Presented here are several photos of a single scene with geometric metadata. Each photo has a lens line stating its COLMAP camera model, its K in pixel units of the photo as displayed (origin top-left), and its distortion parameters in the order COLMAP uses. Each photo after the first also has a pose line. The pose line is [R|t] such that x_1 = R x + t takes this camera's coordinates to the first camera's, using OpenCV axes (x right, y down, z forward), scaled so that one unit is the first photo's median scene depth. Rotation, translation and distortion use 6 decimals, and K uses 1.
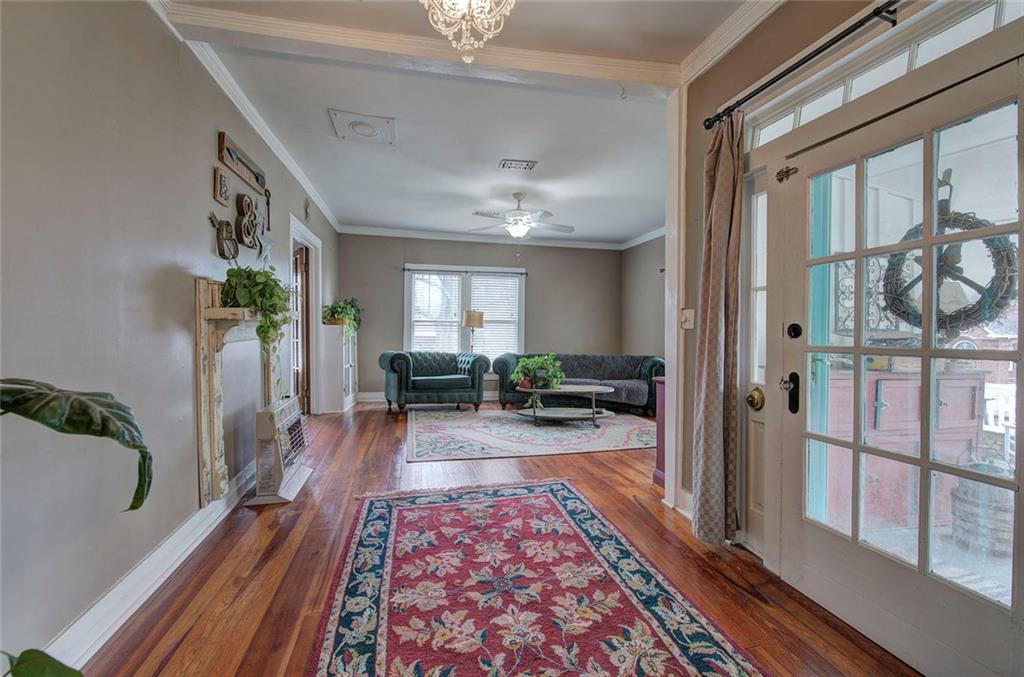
lens RADIAL K [[433.6, 0, 514.4], [0, 433.6, 338.7], [0, 0, 1]] dist [-0.002900, 0.000576]
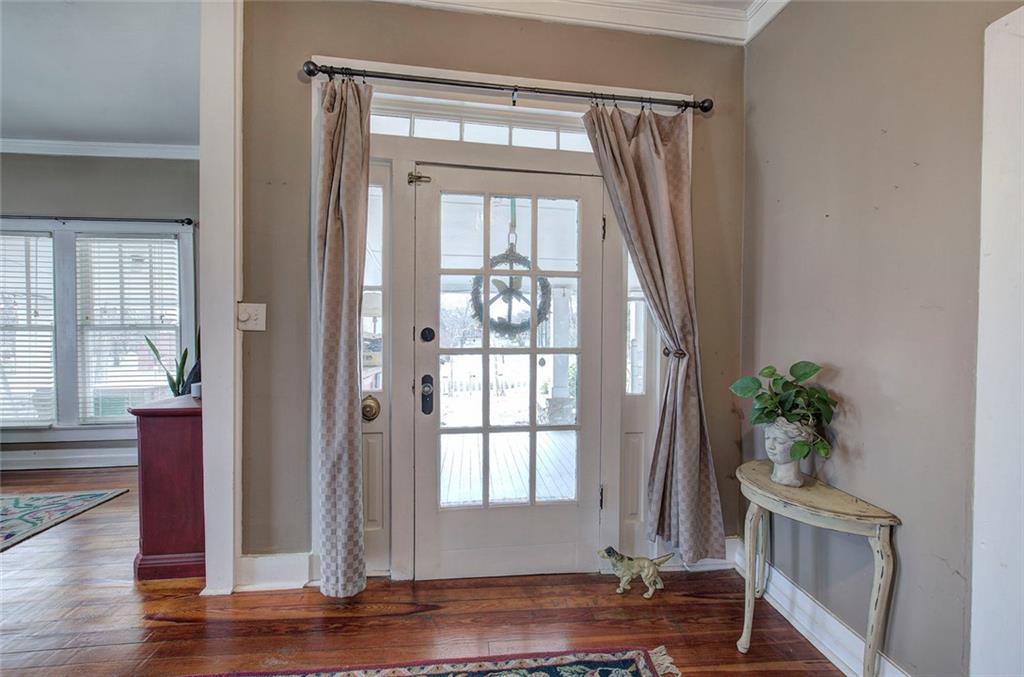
lens RADIAL K [[433.6, 0, 509.1], [0, 433.6, 335.7], [0, 0, 1]] dist [-0.002900, 0.000576]
pose [[0.115730, -0.017425, 0.993128, -0.254229], [0.008810, 0.999825, 0.016516, -0.021171], [-0.993242, 0.006838, 0.115863, 0.480688]]
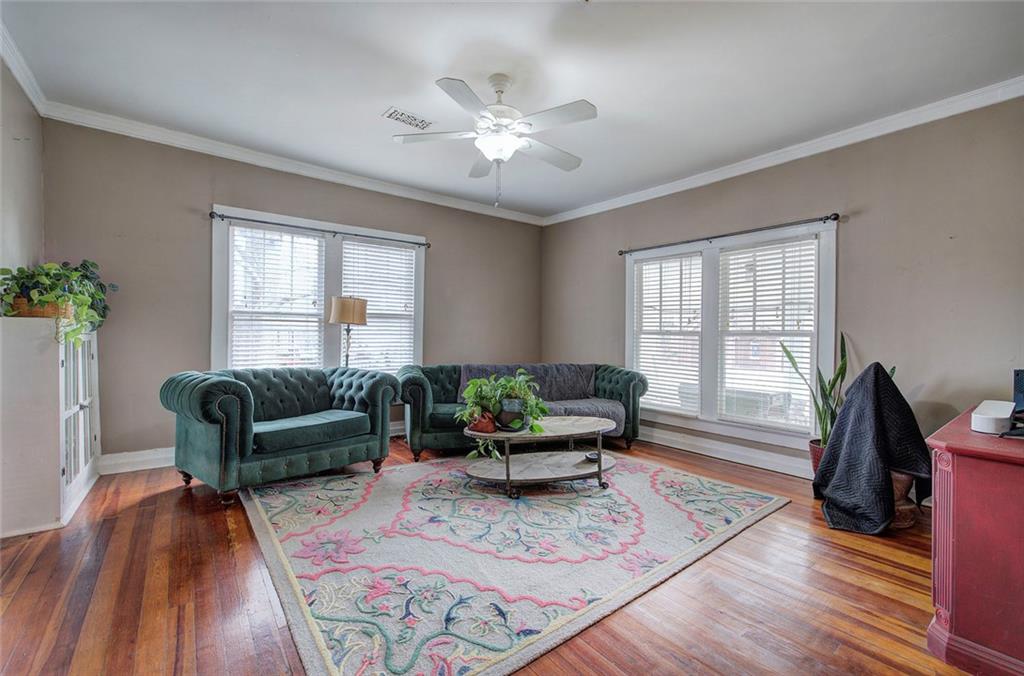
lens RADIAL K [[433.6, 0, 516.5], [0, 433.6, 336.3], [0, 0, 1]] dist [-0.002900, 0.000576]
pose [[0.905928, -0.001927, 0.423426, -0.355690], [-0.000726, 0.999981, 0.006105, -0.034136], [-0.423430, -0.005838, 0.905910, 0.900593]]
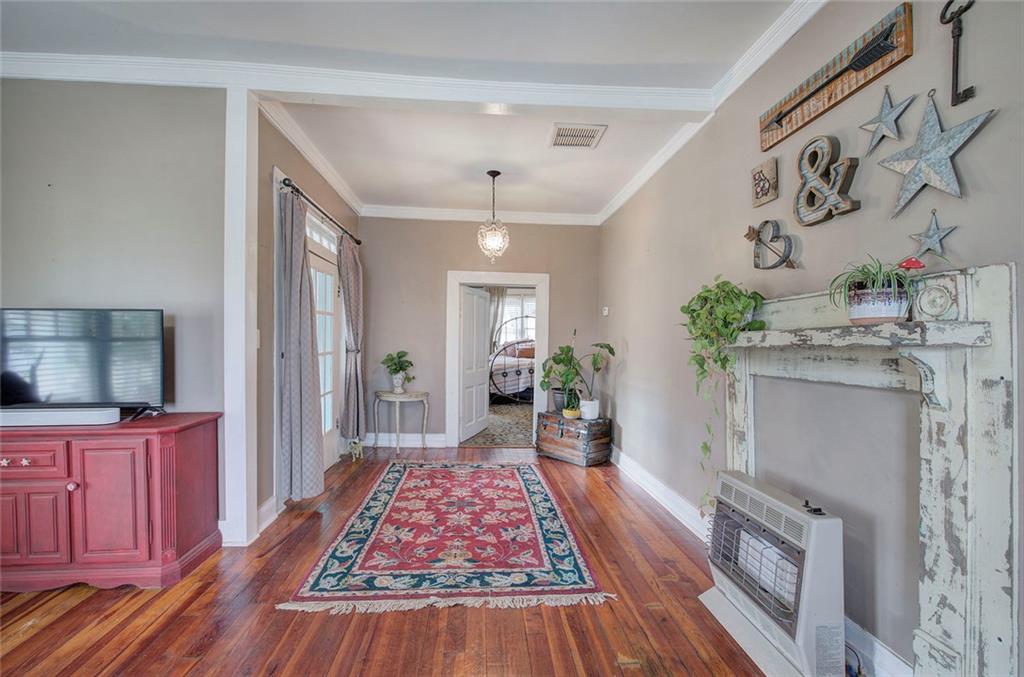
lens RADIAL K [[433.6, 0, 513.4], [0, 433.6, 336.2], [0, 0, 1]] dist [-0.002900, 0.000576]
pose [[-0.988597, -0.009743, 0.150273, -0.331789], [-0.006613, 0.999751, 0.021318, -0.075005], [-0.150443, 0.020081, -0.988415, 1.846182]]
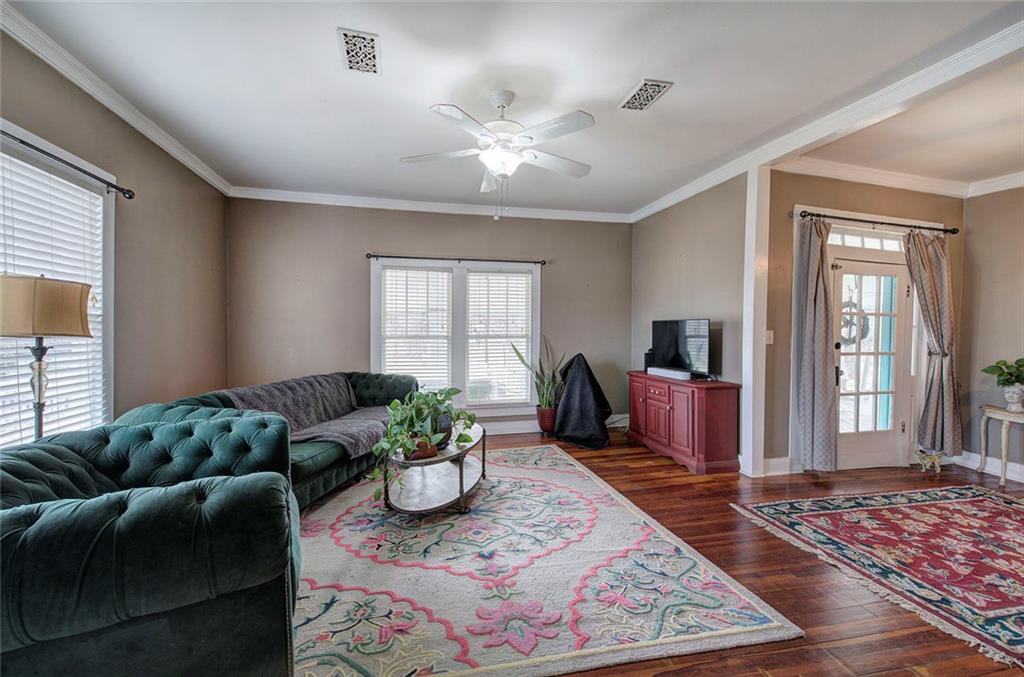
lens RADIAL K [[433.6, 0, 511.9], [0, 433.6, 339.3], [0, 0, 1]] dist [-0.002900, 0.000576]
pose [[-0.010021, -0.028847, 0.999534, -0.965881], [0.004703, 0.999571, 0.028896, -0.080403], [-0.999939, 0.004990, -0.009881, 1.792222]]
